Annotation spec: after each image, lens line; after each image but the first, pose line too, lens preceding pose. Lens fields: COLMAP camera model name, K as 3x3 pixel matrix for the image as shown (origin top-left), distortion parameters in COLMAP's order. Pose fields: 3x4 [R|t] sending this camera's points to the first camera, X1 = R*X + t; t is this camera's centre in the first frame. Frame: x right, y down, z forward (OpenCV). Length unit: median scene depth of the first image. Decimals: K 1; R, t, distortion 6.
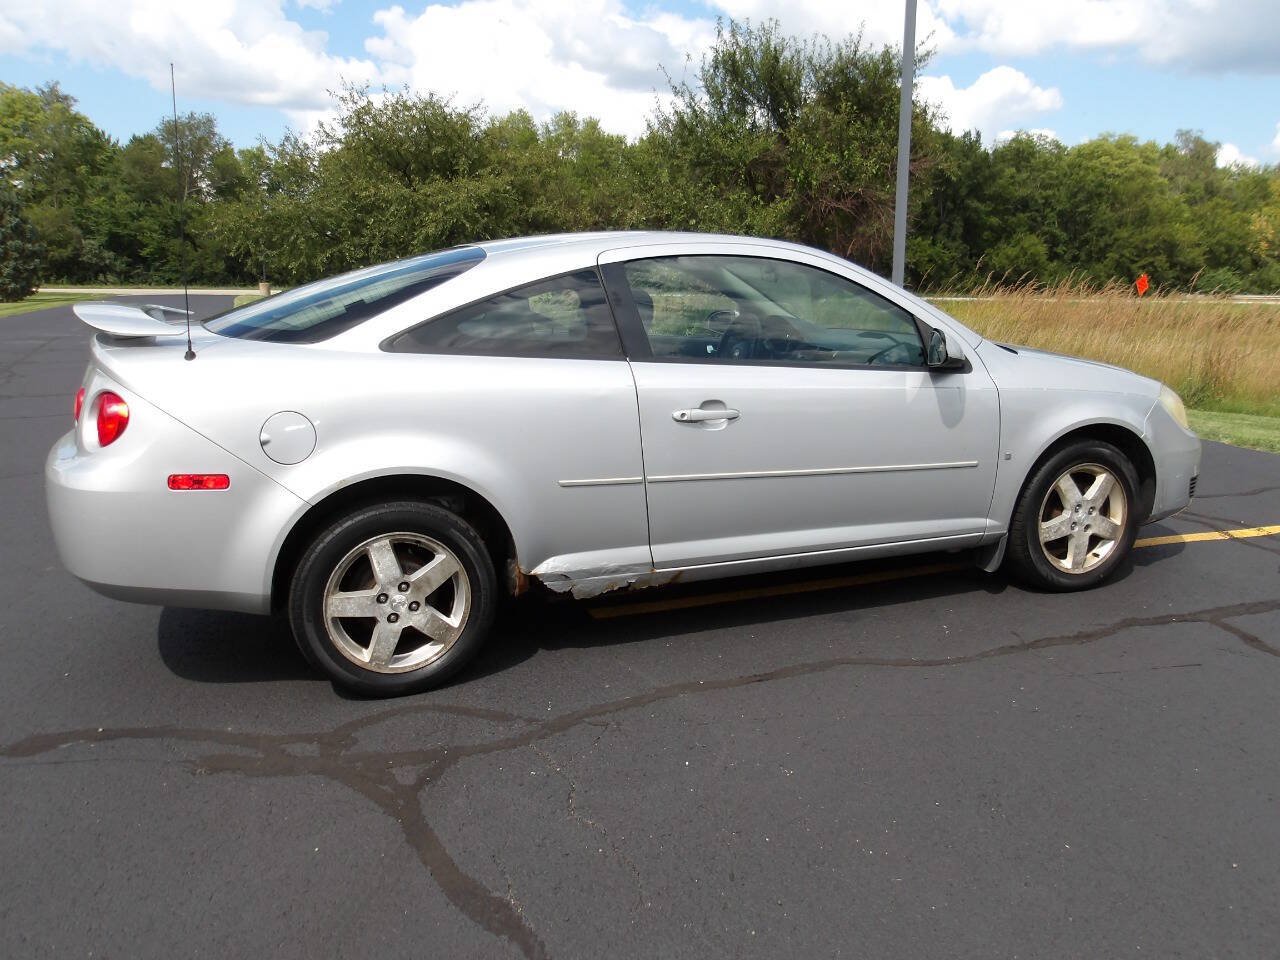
lens RADIAL K [[1078.2, 0, 648.6], [0, 1078.2, 469.7], [0, 0, 1]] dist [-0.005032, 0.016411]
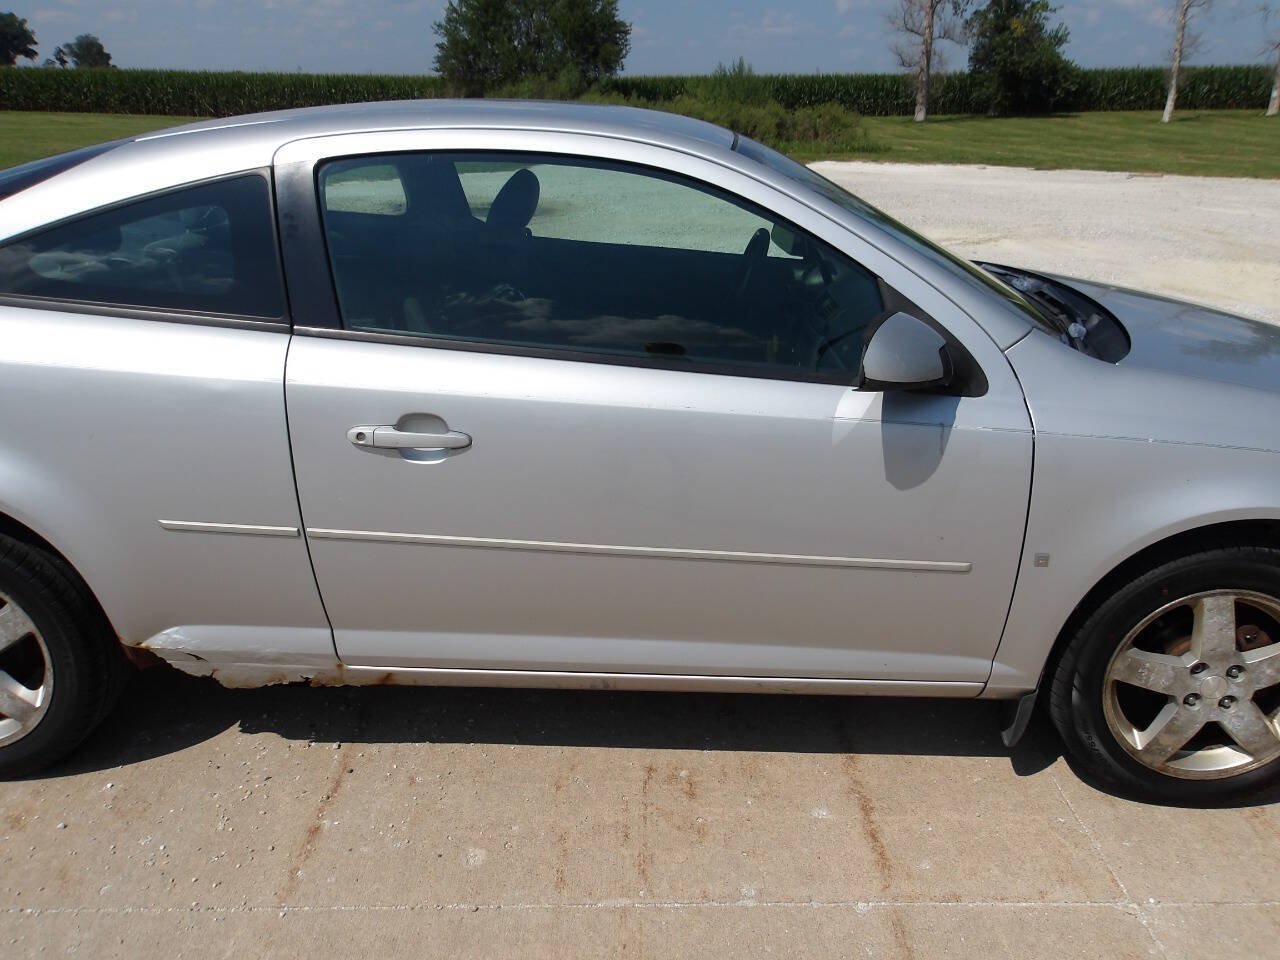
lens RADIAL K [[1078.2, 0, 638.0], [0, 1078.2, 481.6], [0, 0, 1]] dist [-0.005032, 0.016411]
pose [[0.917577, 0.150876, -0.367817, 0.326924], [-0.089496, 0.979832, 0.178659, -0.121449], [0.387354, -0.131015, 0.912574, 0.434064]]
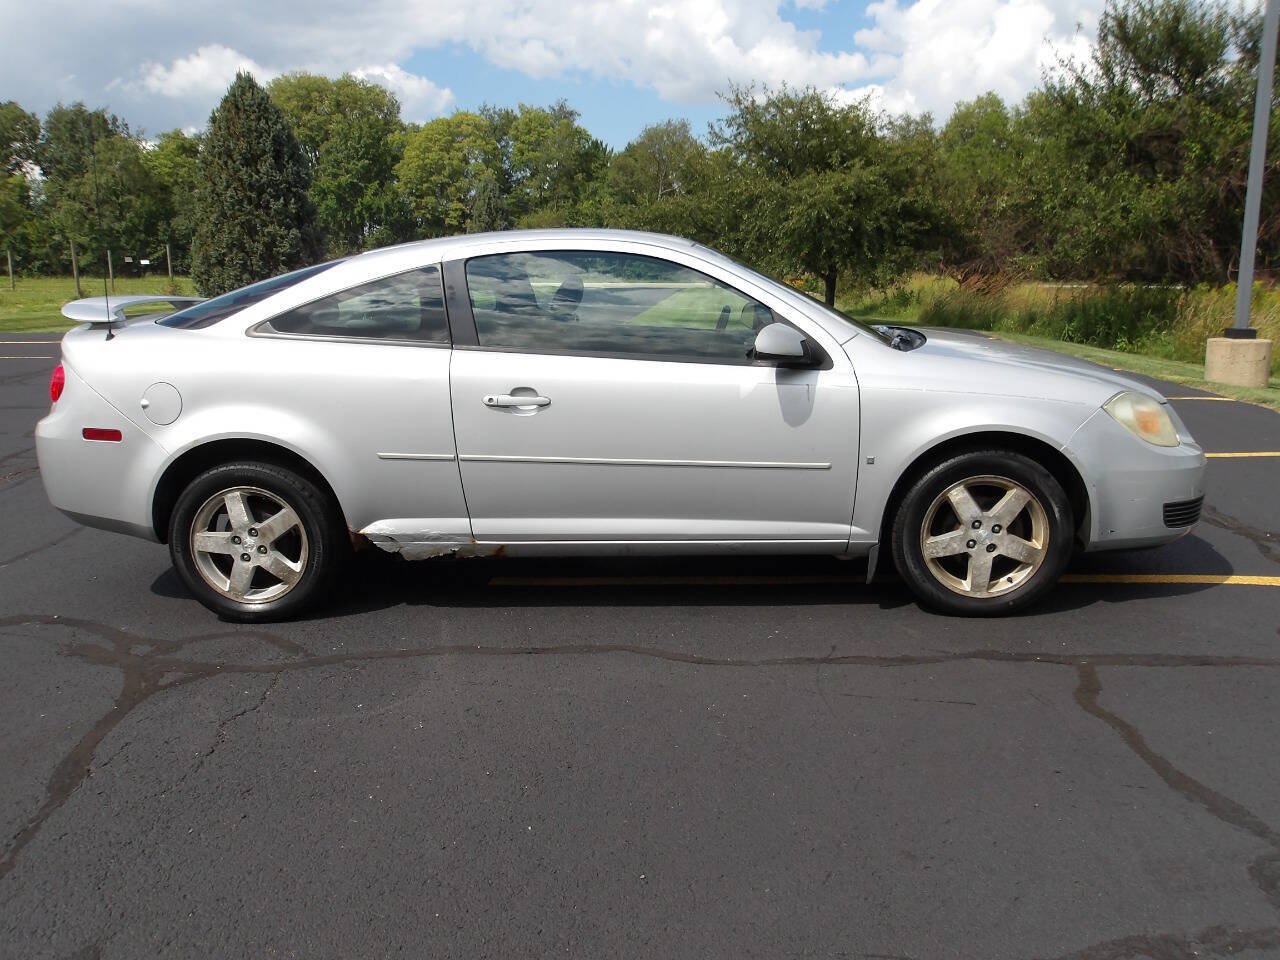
lens RADIAL K [[1078.2, 0, 640.3], [0, 1078.2, 474.1], [0, 0, 1]] dist [-0.005032, 0.016411]
pose [[0.906734, 0.068584, -0.416088, 0.521009], [-0.063836, 0.997639, 0.025330, -0.011300], [0.416843, 0.003594, 0.908971, 0.067159]]
